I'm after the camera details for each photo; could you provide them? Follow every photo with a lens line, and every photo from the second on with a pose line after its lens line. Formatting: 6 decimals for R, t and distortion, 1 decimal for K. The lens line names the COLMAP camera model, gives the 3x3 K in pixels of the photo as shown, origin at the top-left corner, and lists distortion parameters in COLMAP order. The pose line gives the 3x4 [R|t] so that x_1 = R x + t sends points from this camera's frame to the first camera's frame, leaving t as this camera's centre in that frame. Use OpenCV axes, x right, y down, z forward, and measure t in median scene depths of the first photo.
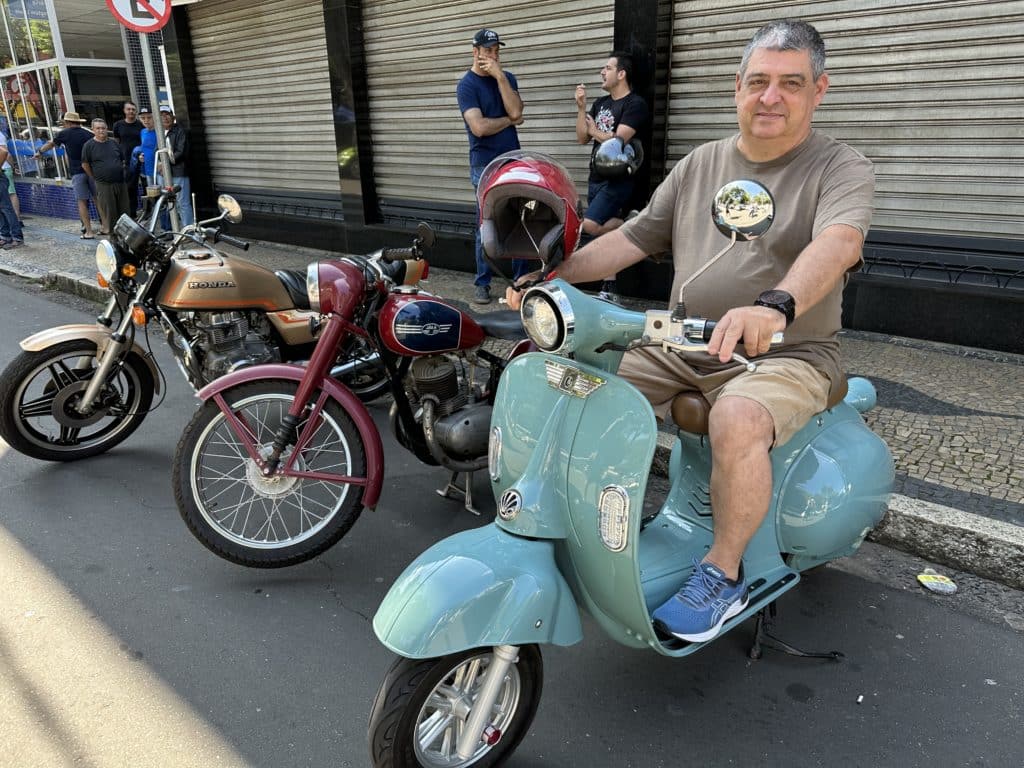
lens RADIAL K [[724.9, 0, 518.2], [0, 724.9, 389.1], [0, 0, 1]] dist [0.029036, -0.039757]
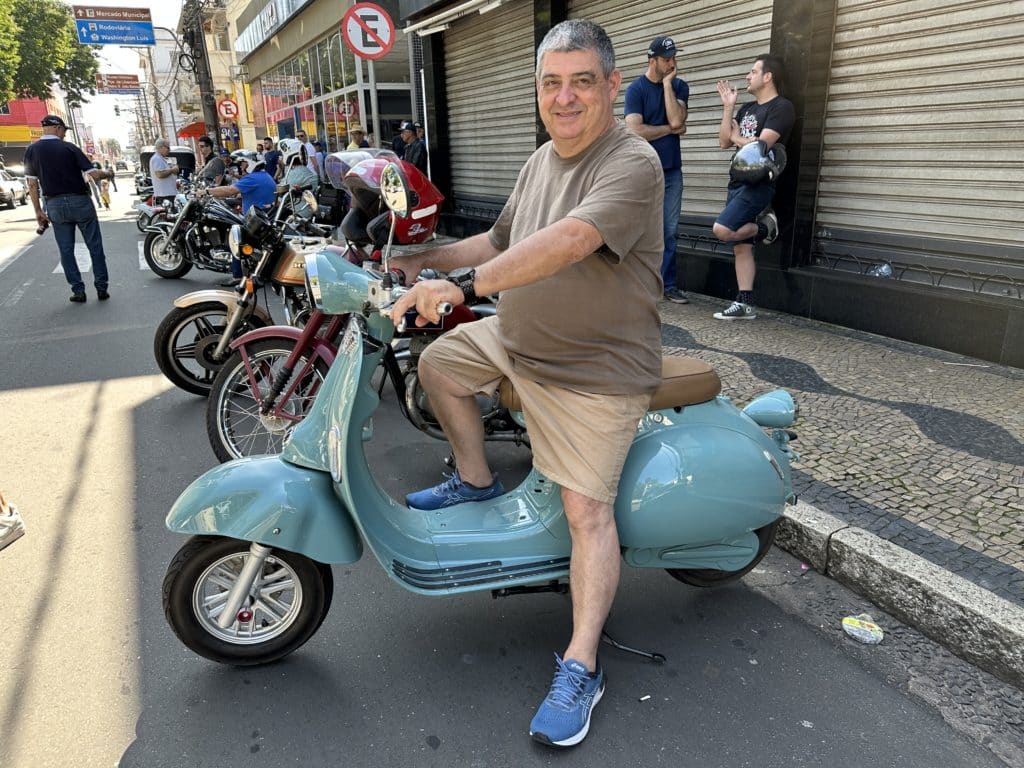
lens RADIAL K [[724.9, 0, 507.0], [0, 724.9, 390.7], [0, 0, 1]] dist [0.029036, -0.039757]
pose [[0.922500, 0.114346, -0.368673, 0.266325], [-0.119139, 0.992829, 0.009819, 0.010325], [0.367152, 0.034865, 0.929507, -0.001502]]
